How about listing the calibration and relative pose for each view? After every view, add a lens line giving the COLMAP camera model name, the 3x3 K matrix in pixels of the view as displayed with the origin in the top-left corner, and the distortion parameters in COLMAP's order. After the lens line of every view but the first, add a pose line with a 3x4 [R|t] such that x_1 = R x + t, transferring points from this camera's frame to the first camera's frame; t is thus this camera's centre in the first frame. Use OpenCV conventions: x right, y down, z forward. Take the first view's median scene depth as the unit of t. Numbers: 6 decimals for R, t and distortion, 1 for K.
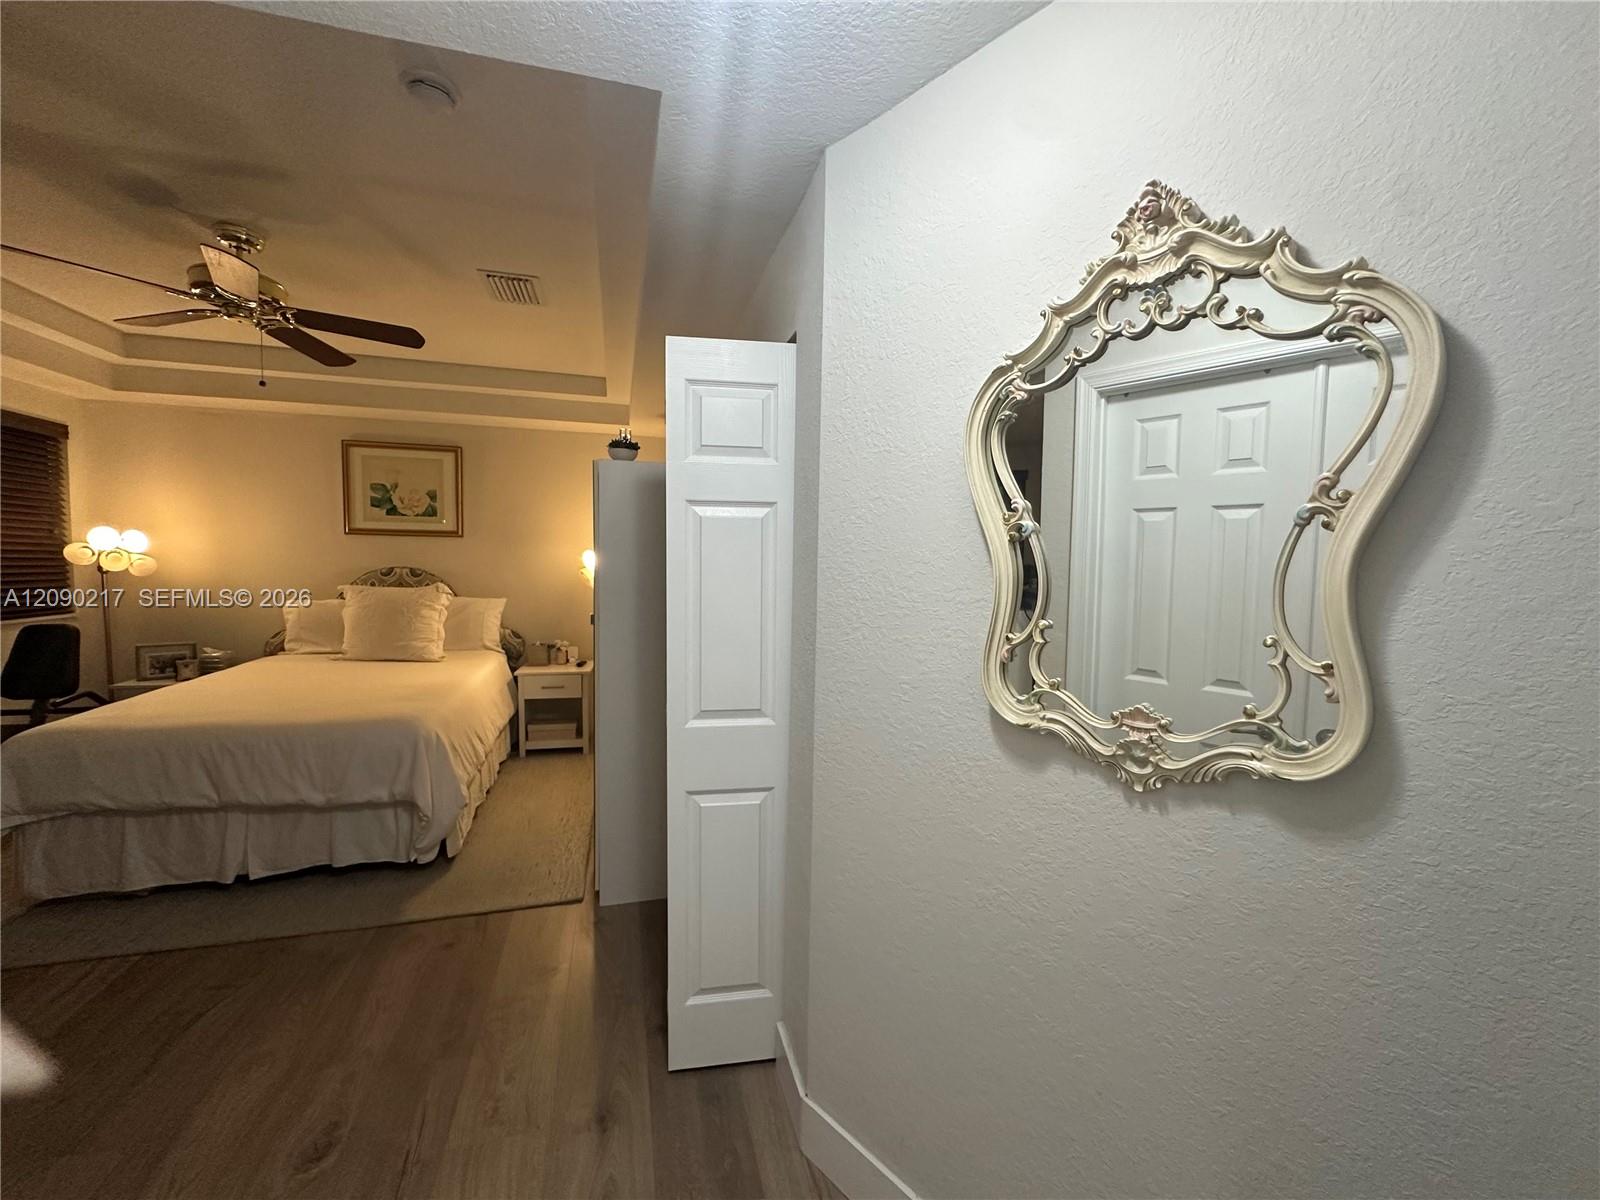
lens RADIAL K [[638.2, 0, 800.0], [0, 638.2, 600.0], [0, 0, 1]] dist [0.001180, 0.000704]
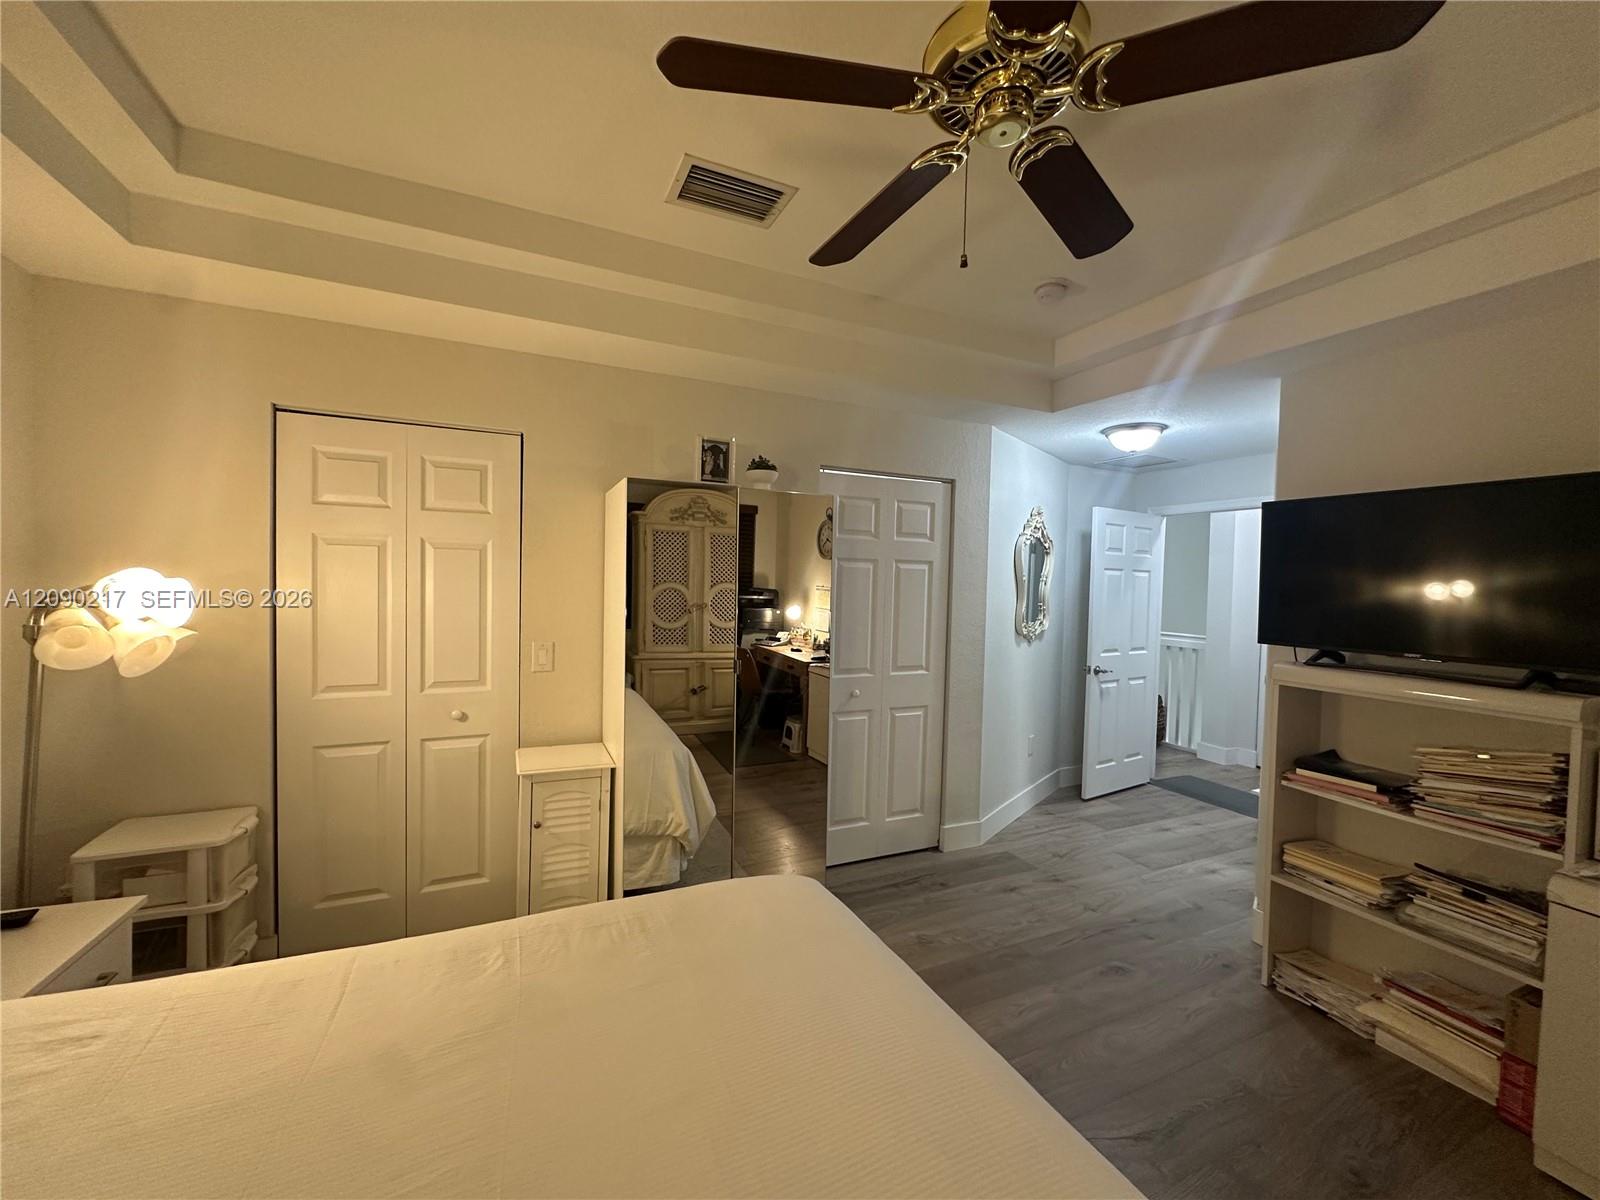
lens RADIAL K [[638.2, 0, 800.0], [0, 638.2, 600.0], [0, 0, 1]] dist [0.001180, 0.000704]
pose [[-0.158914, -0.056594, 0.985669, -1.977172], [0.034532, 0.997426, 0.062837, -0.173144], [-0.986688, 0.044023, -0.156551, 1.833342]]
